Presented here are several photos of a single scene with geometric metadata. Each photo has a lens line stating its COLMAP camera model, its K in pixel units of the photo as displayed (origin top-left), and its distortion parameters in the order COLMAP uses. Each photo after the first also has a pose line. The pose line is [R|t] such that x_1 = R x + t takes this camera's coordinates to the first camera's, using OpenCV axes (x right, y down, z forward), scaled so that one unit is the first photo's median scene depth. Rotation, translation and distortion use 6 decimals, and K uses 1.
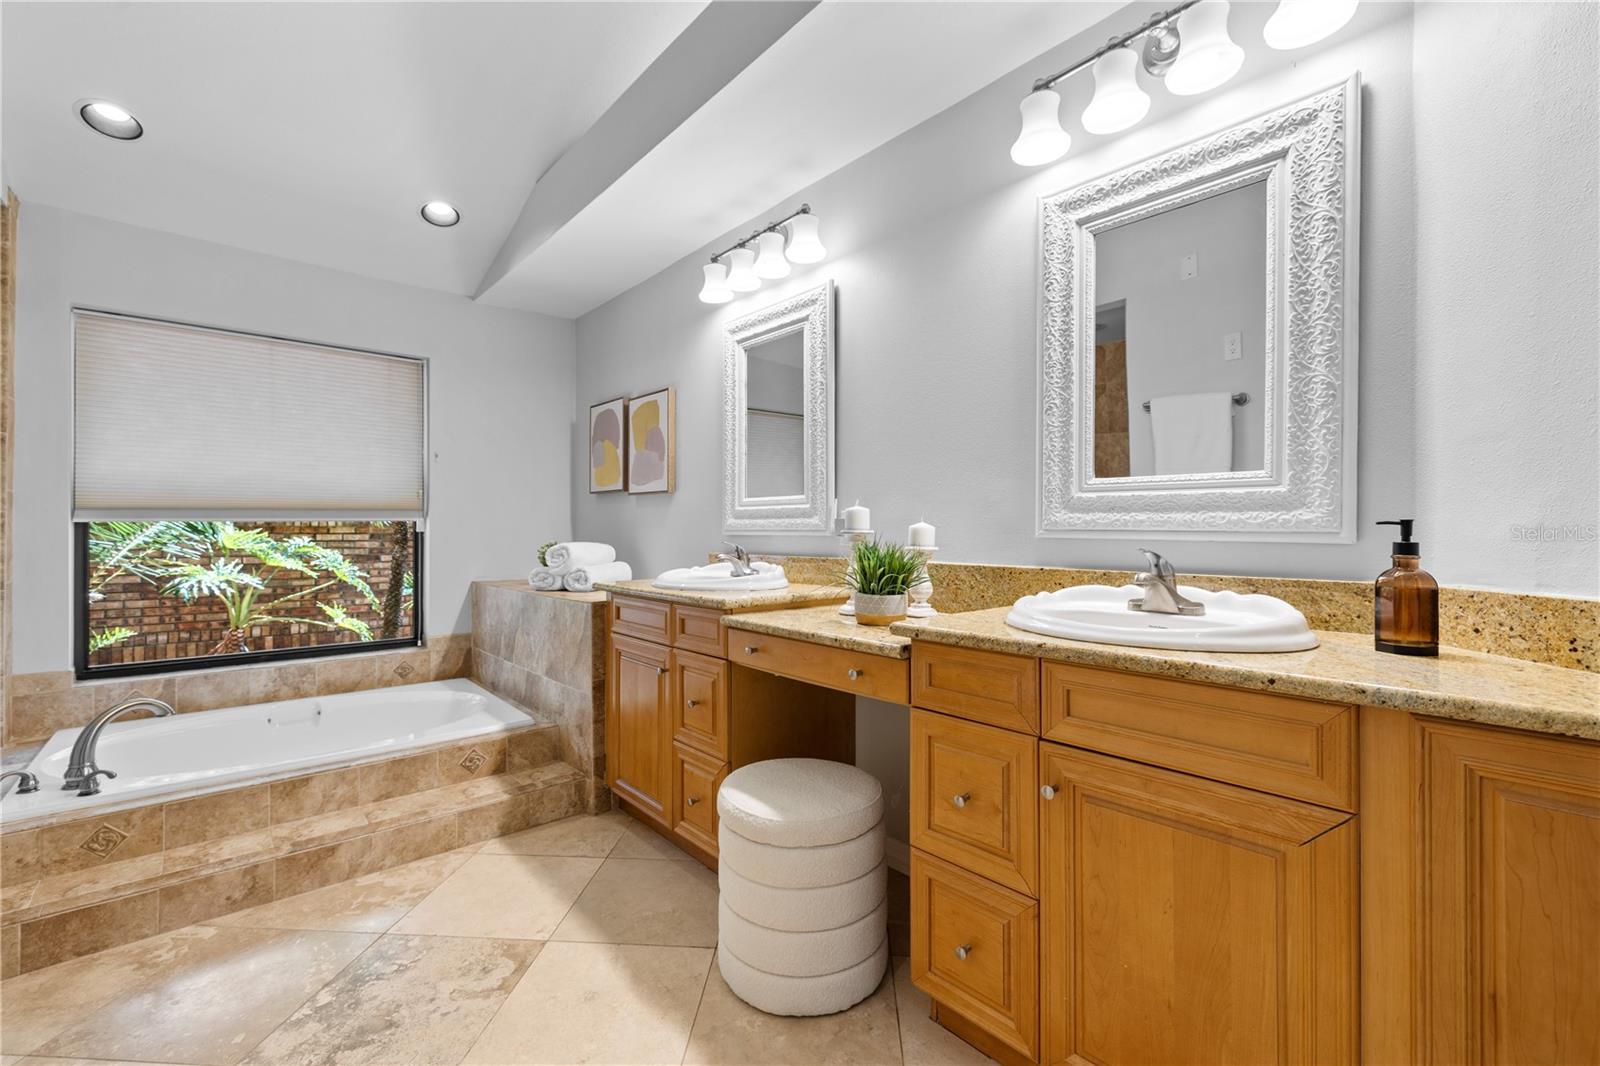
lens RADIAL K [[688.7, 0, 800.0], [0, 688.7, 533.0], [0, 0, 1]] dist [-0.001800, -0.000377]
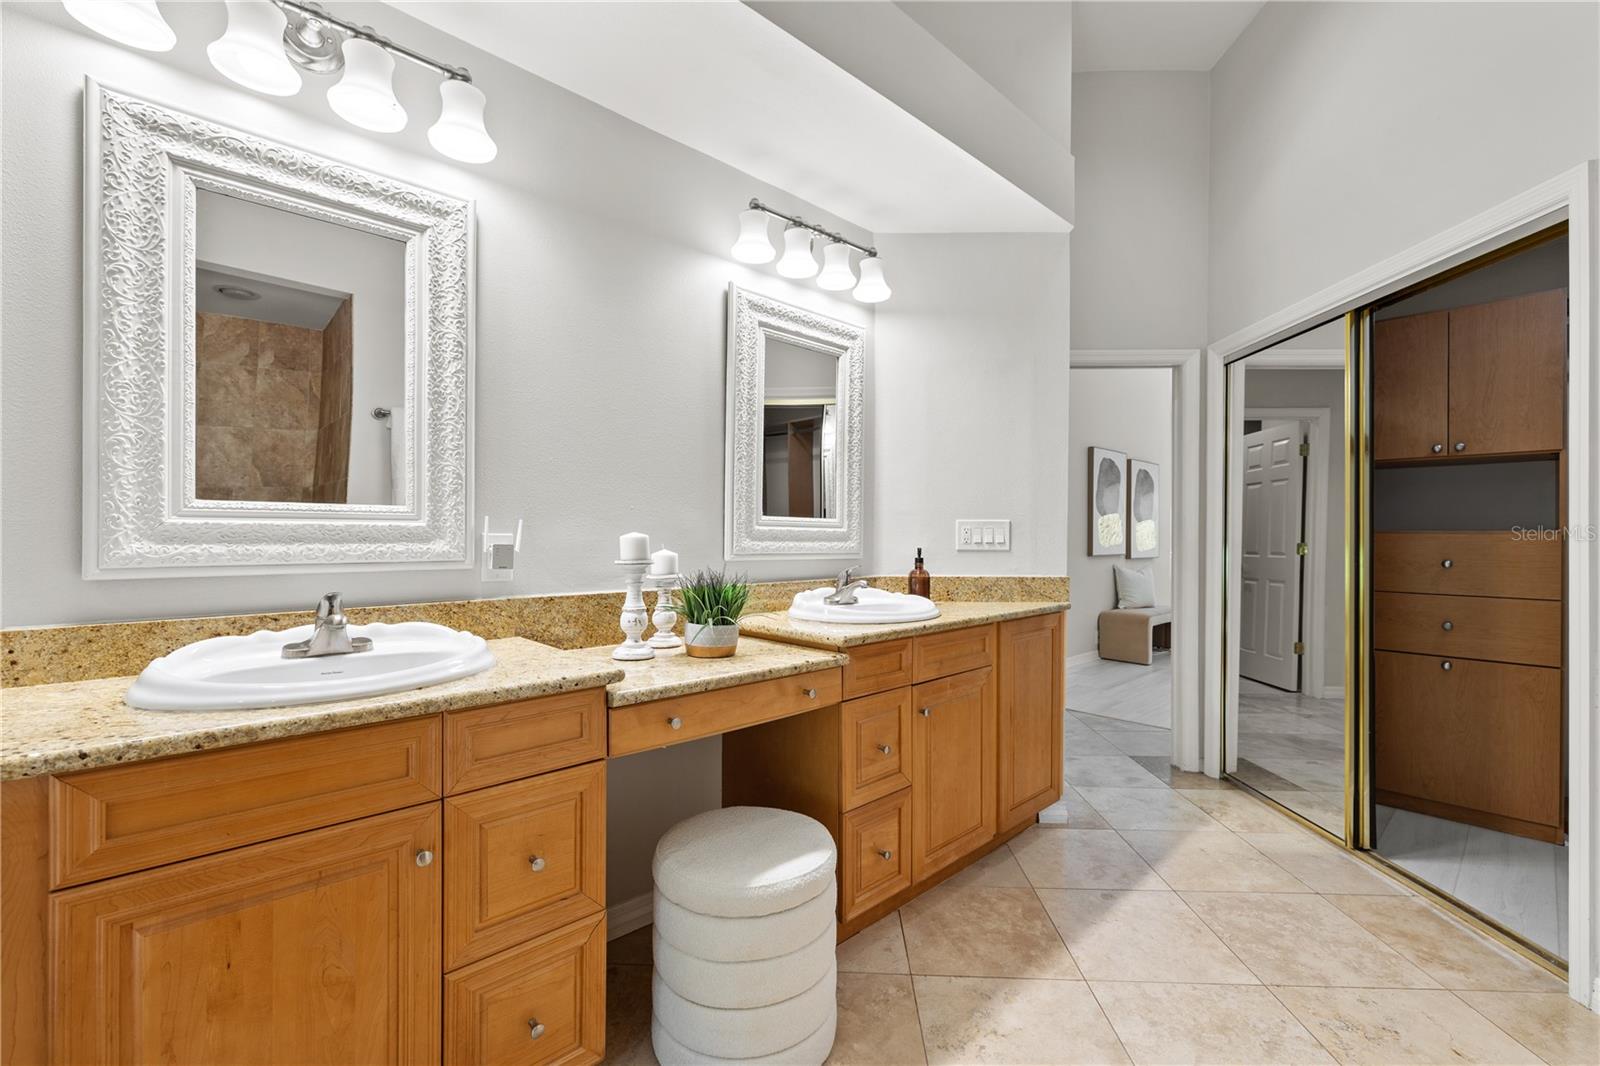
lens RADIAL K [[644.5, 0, 800.0], [0, 644.5, 533.0], [0, 0, 1]] dist [-0.003060, -0.000634]
pose [[-0.007300, 0.031296, 0.999484, -0.357605], [0.023285, 0.999244, -0.031118, -0.003052], [-0.999702, 0.023046, -0.008024, 0.410322]]
